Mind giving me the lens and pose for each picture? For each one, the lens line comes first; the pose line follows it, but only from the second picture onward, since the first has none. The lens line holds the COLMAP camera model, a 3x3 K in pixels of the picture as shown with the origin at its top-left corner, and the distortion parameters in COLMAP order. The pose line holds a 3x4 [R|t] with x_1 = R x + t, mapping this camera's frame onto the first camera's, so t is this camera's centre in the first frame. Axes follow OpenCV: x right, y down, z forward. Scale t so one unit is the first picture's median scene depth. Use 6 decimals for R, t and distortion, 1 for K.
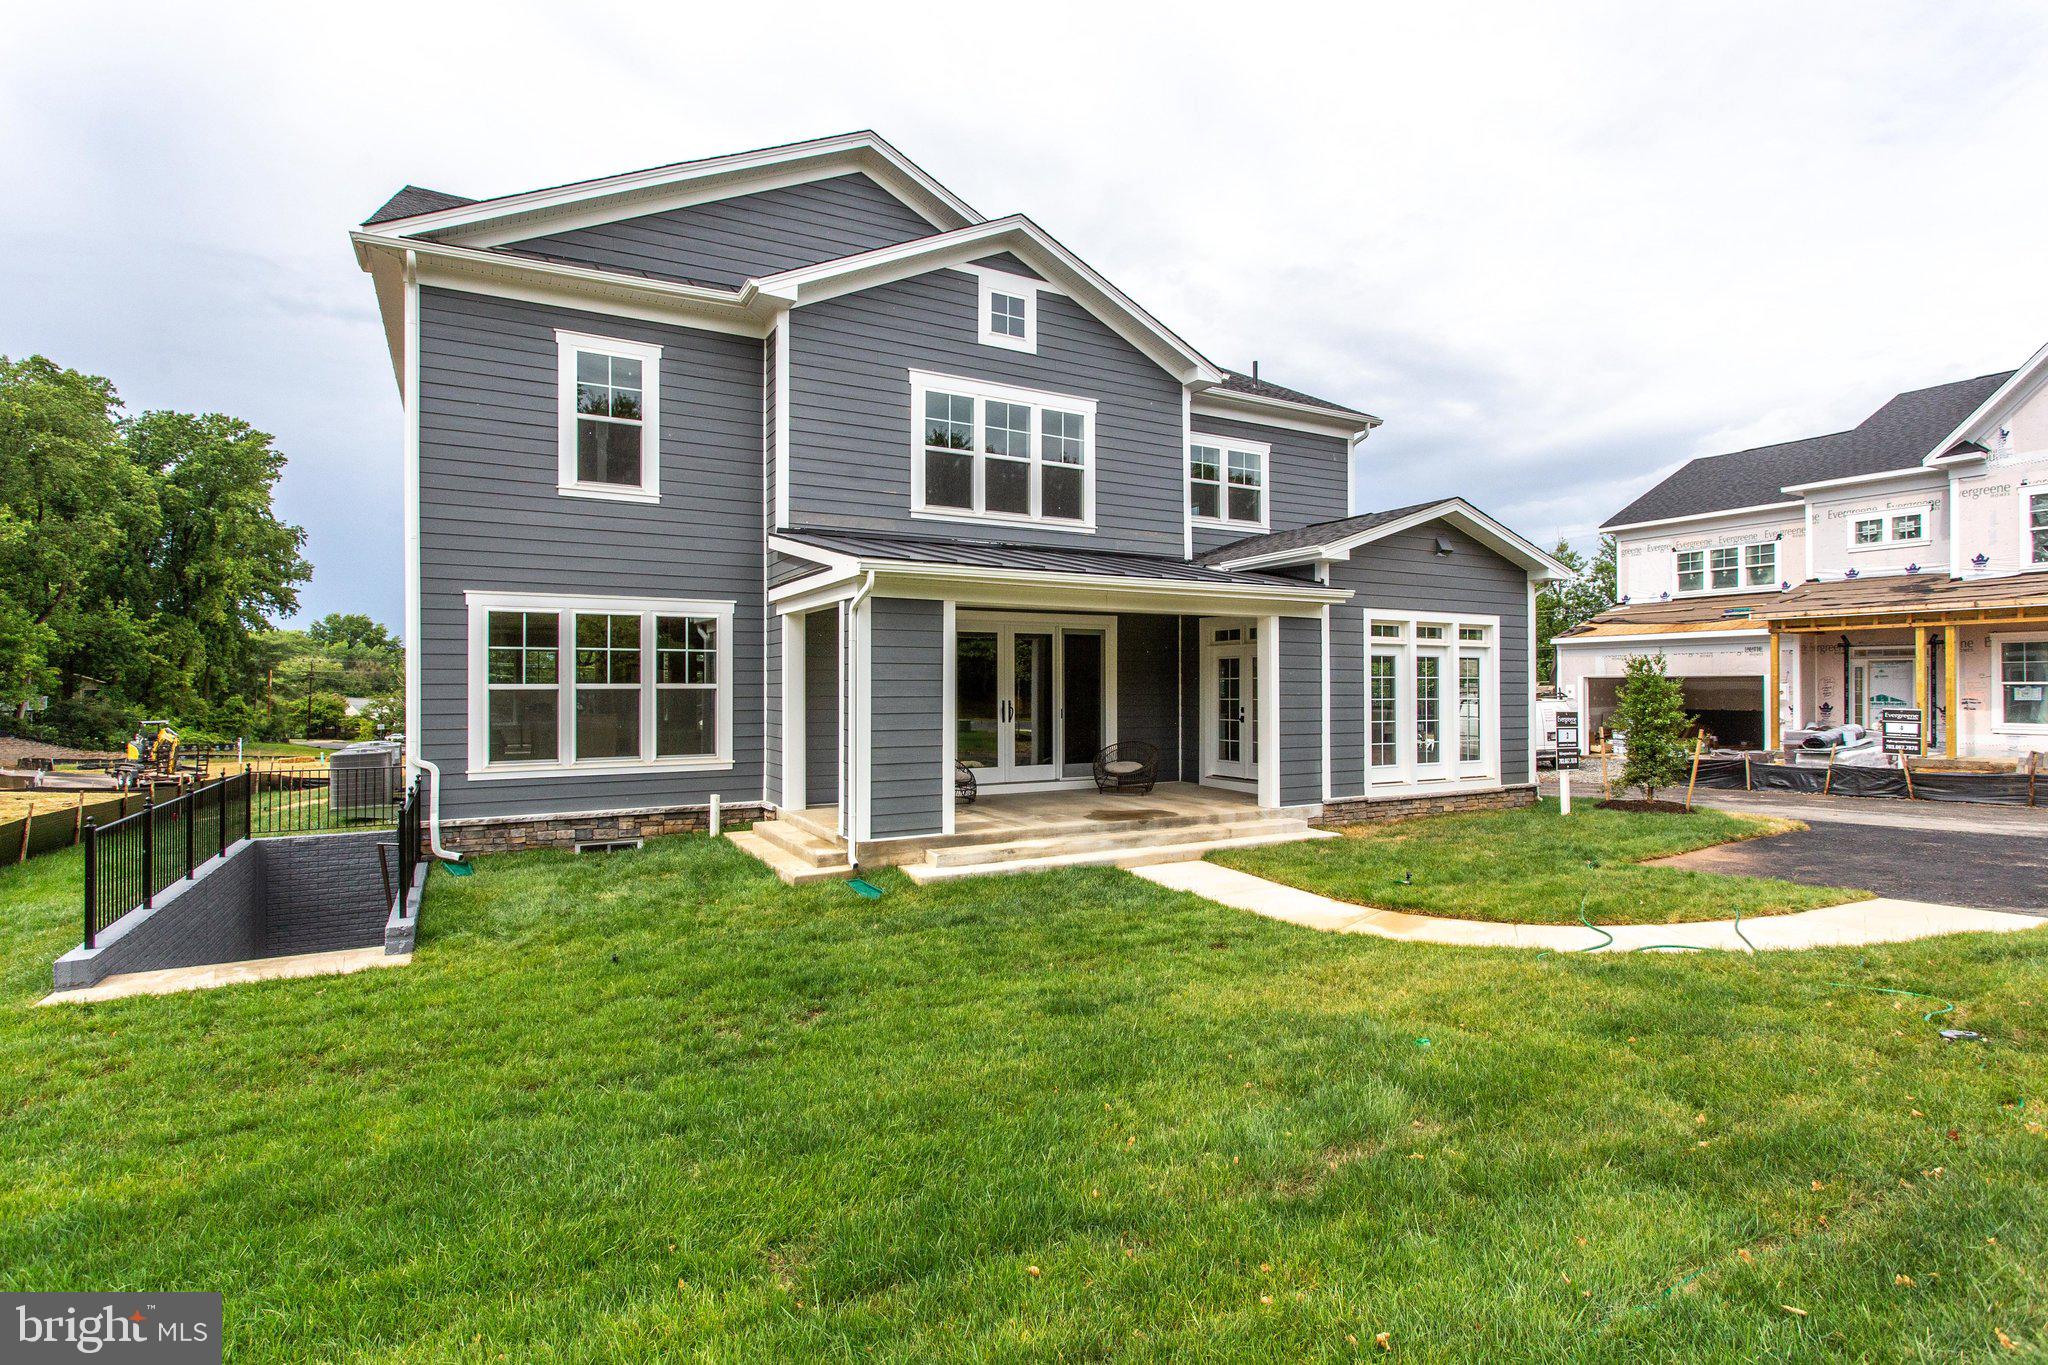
lens RADIAL K [[938.3, 0, 1006.2], [0, 938.3, 683.6], [0, 0, 1]] dist [0.004166, 0.000342]
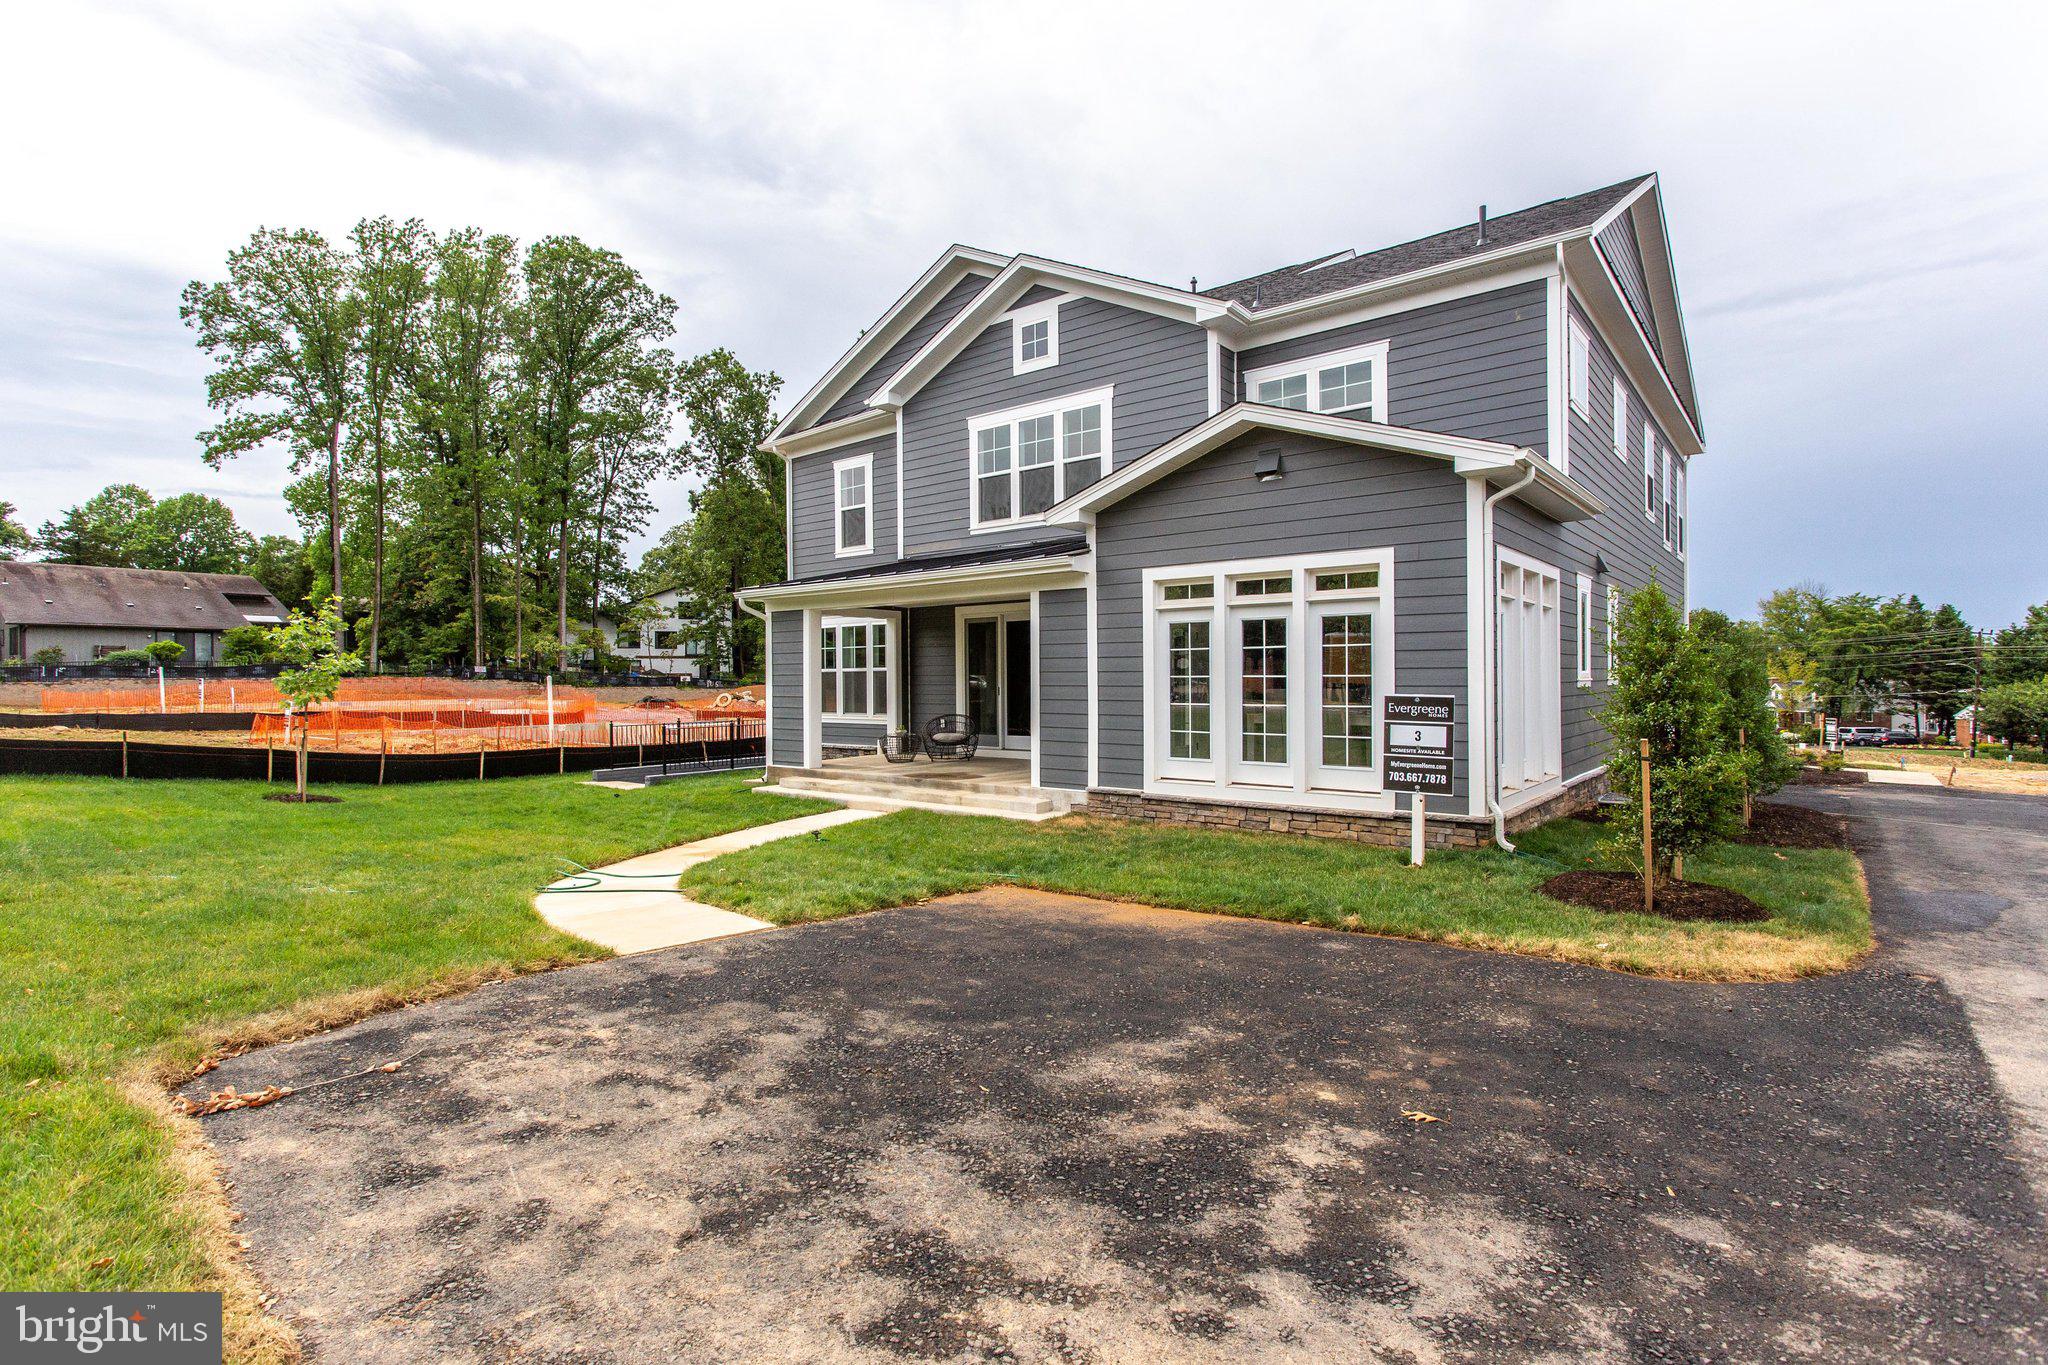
lens RADIAL K [[938.3, 0, 1050.6], [0, 938.3, 683.6], [0, 0, 1]] dist [0.004166, 0.000342]
pose [[0.421114, 0.002961, -0.907003, 1.099041], [0.008949, 0.999932, 0.007420, 0.016001], [0.906964, -0.011241, 0.421059, 0.560790]]
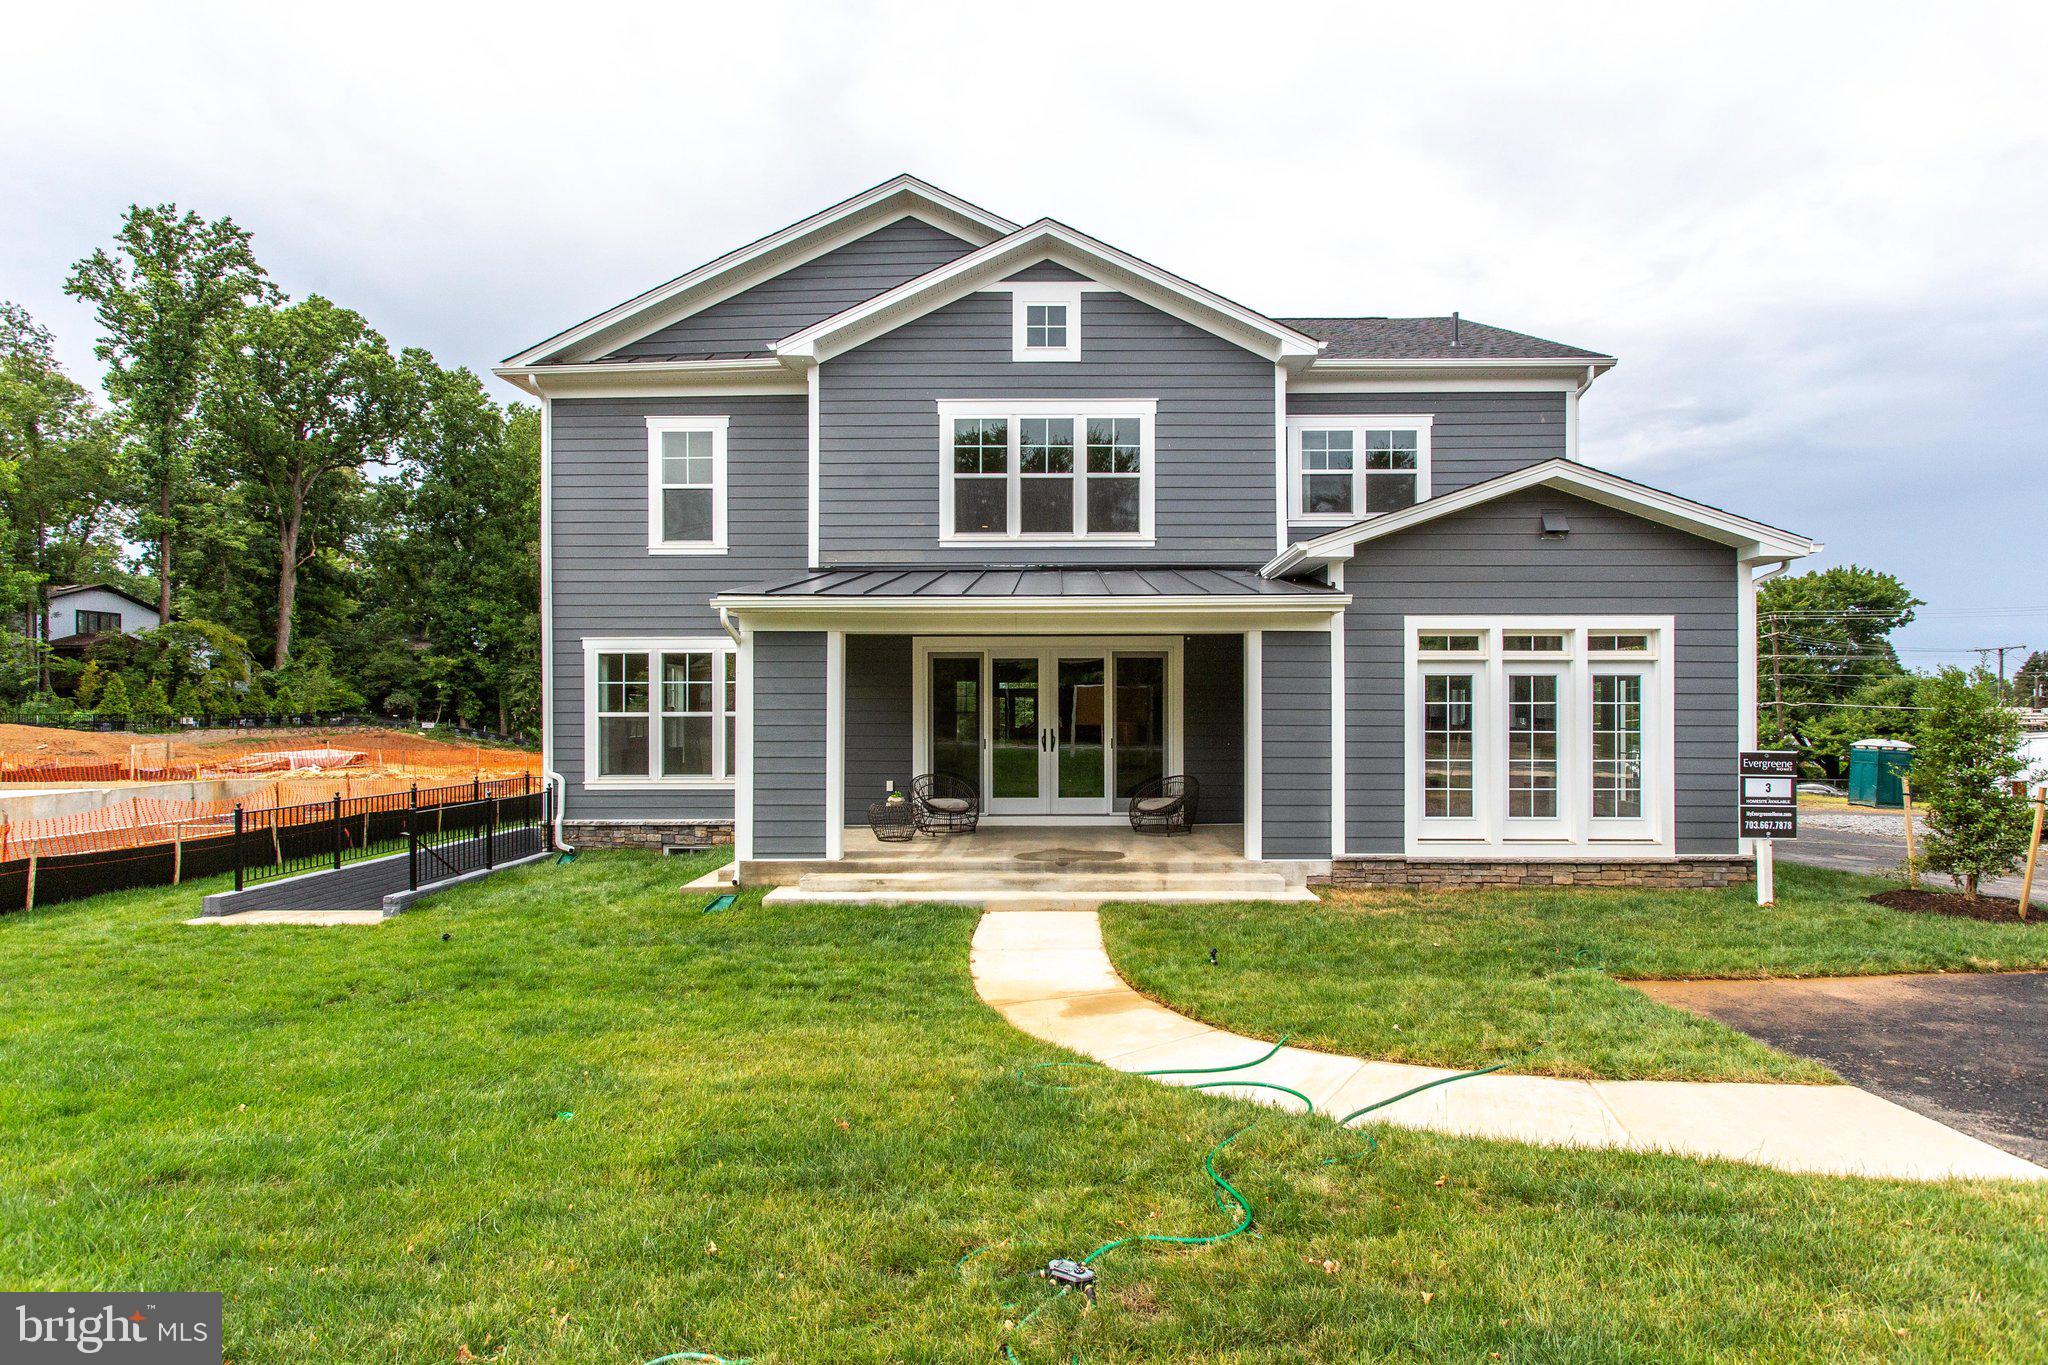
lens RADIAL K [[938.3, 0, 1062.9], [0, 938.3, 715.3], [0, 0, 1]] dist [0.004166, 0.000342]
pose [[0.880925, 0.001927, -0.473253, 0.494787], [0.002144, 0.999965, 0.008064, -0.003701], [0.473252, -0.008119, 0.880890, 0.169959]]
